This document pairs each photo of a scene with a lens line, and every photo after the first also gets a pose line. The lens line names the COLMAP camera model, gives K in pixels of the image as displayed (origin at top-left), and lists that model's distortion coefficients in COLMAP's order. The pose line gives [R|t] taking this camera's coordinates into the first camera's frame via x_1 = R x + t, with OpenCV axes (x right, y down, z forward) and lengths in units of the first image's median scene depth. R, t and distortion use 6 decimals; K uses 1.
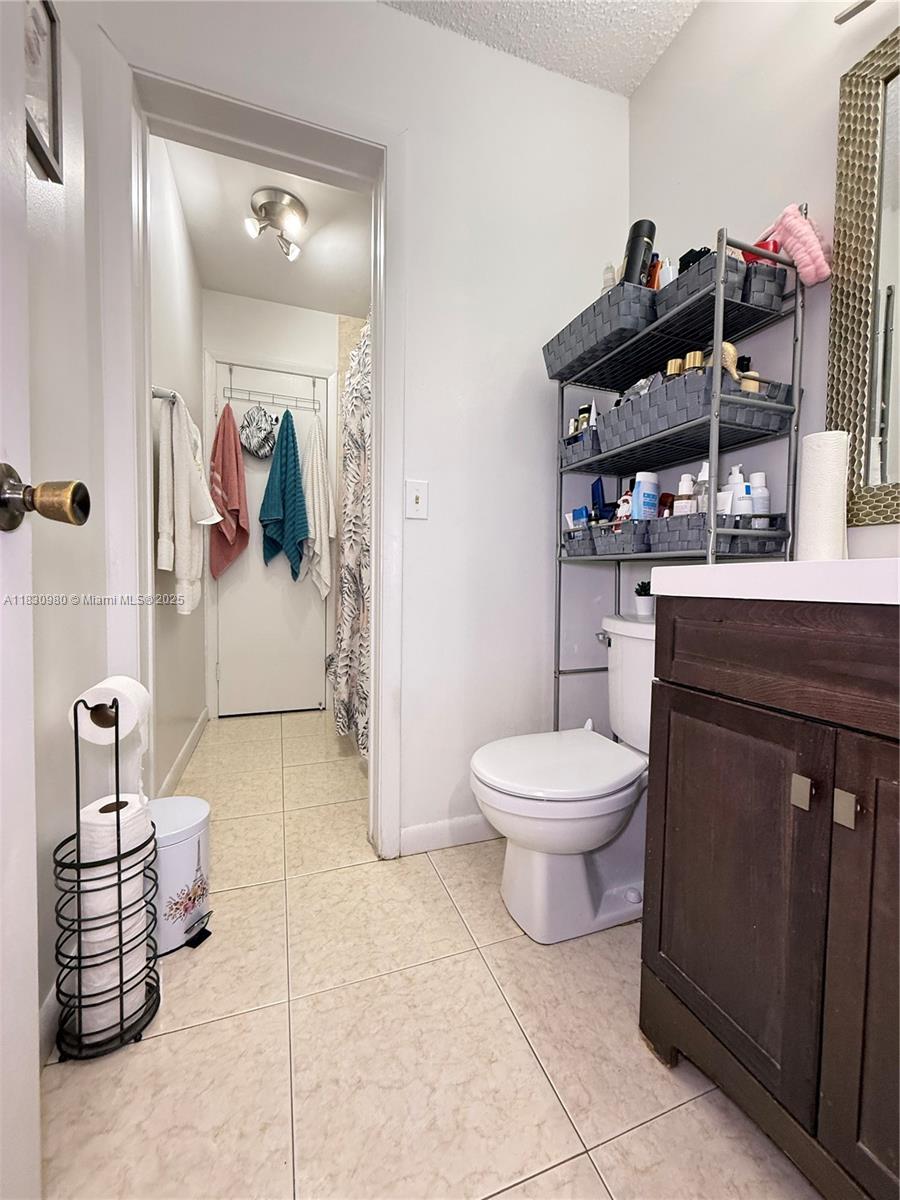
lens RADIAL K [[480.0, 0, 453.1], [0, 480.0, 600.0], [0, 0, 1]] dist [0.001517, 0.000013]
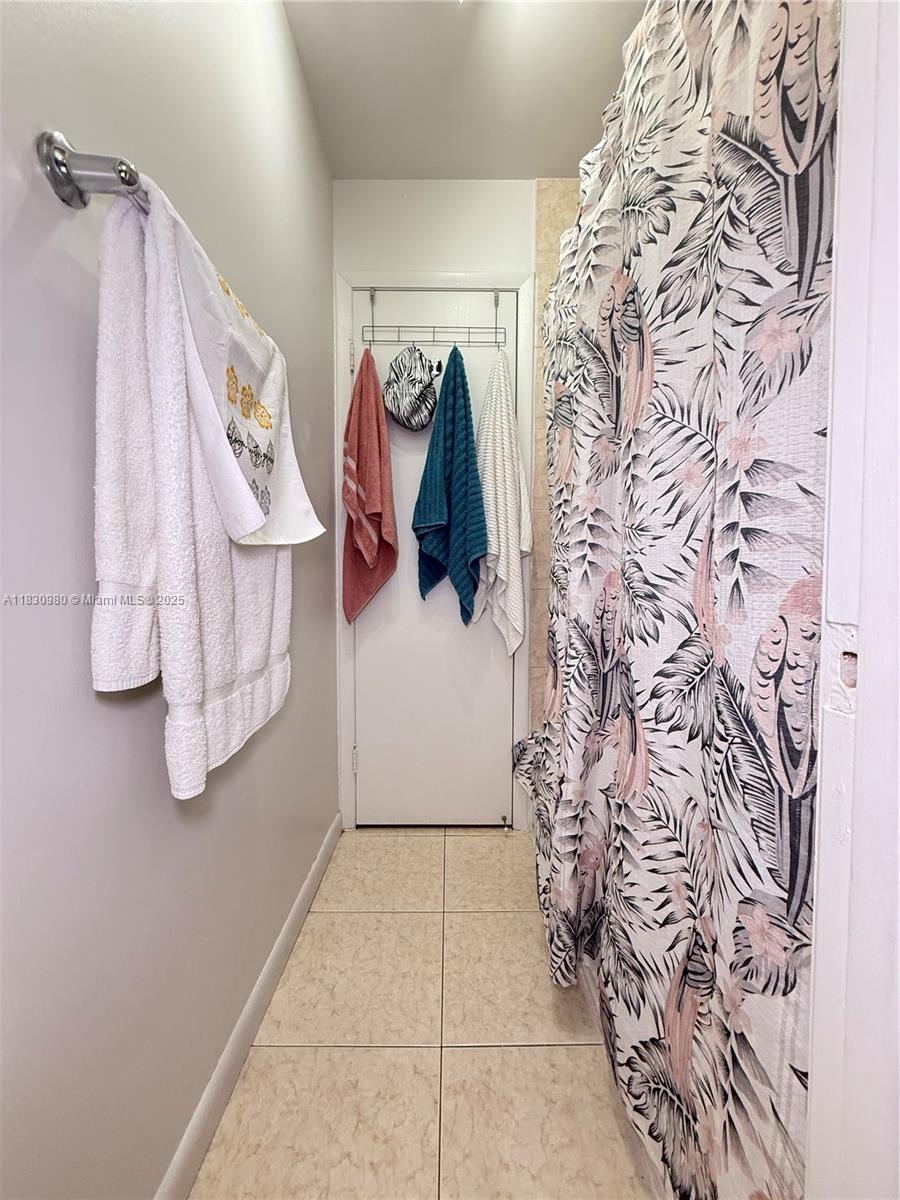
lens RADIAL K [[480.0, 0, 449.8], [0, 480.0, 598.0], [0, 0, 1]] dist [0.001517, 0.000013]
pose [[0.940001, 0.001344, -0.341168, -0.143372], [-0.002770, 0.999989, -0.003693, -0.072695], [0.341159, 0.004417, 0.939995, 0.427338]]
